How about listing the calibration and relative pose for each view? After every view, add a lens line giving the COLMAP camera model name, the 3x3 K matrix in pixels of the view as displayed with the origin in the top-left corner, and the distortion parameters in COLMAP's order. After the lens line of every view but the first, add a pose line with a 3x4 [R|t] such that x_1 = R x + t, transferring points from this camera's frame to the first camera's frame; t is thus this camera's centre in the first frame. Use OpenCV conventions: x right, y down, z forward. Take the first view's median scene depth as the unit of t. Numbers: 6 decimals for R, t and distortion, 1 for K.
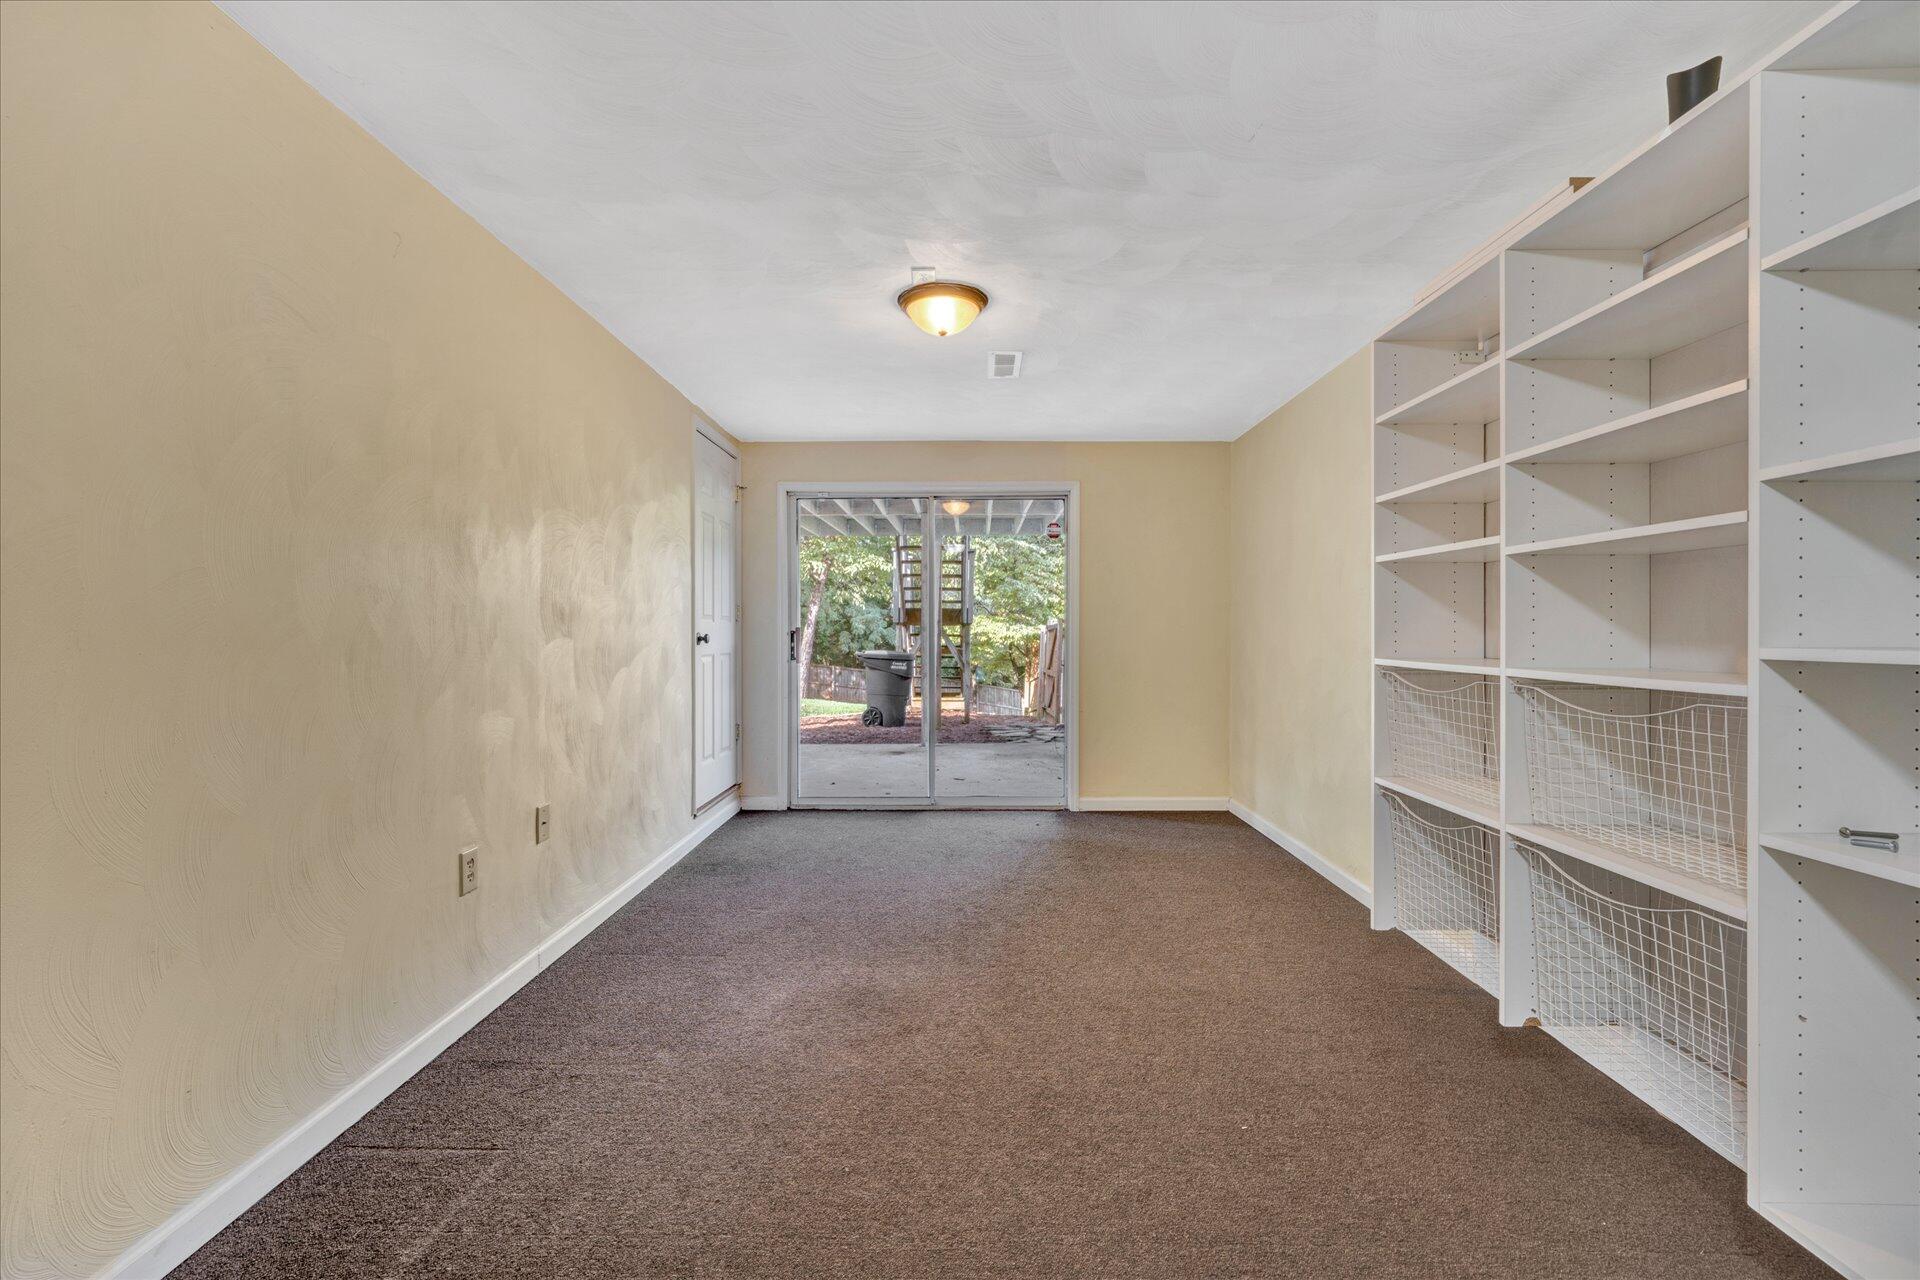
lens RADIAL K [[666.0, 0, 959.4], [0, 666.0, 634.3], [0, 0, 1]] dist [0.000335, -0.000007]
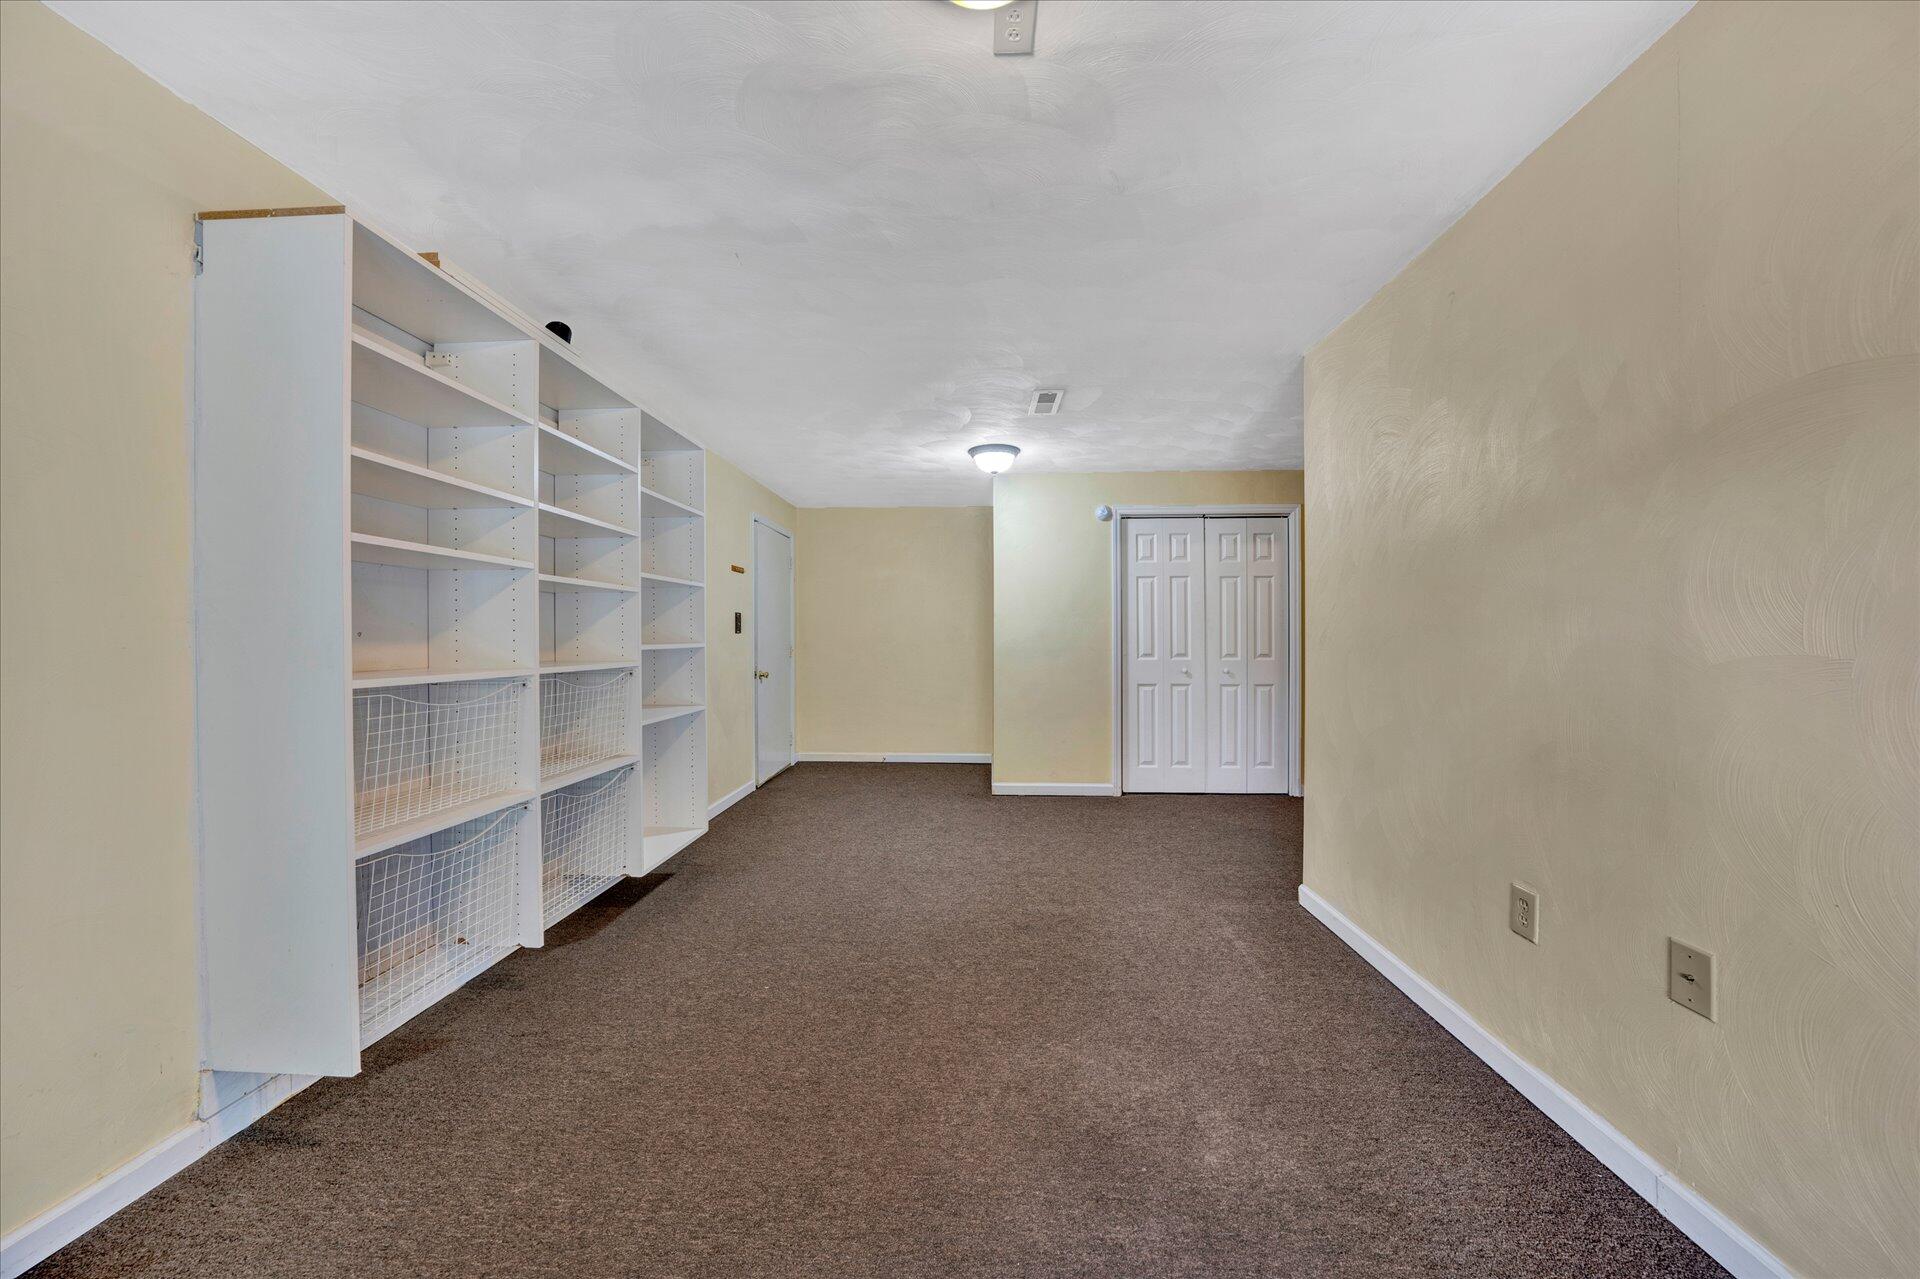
lens RADIAL K [[666.0, 0, 955.9], [0, 666.0, 637.4], [0, 0, 1]] dist [0.000335, -0.000007]
pose [[-0.998869, 0.001025, 0.047538, -0.040285], [0.001183, 0.999994, 0.003296, -0.010533], [-0.047534, 0.003349, -0.998864, 2.200276]]
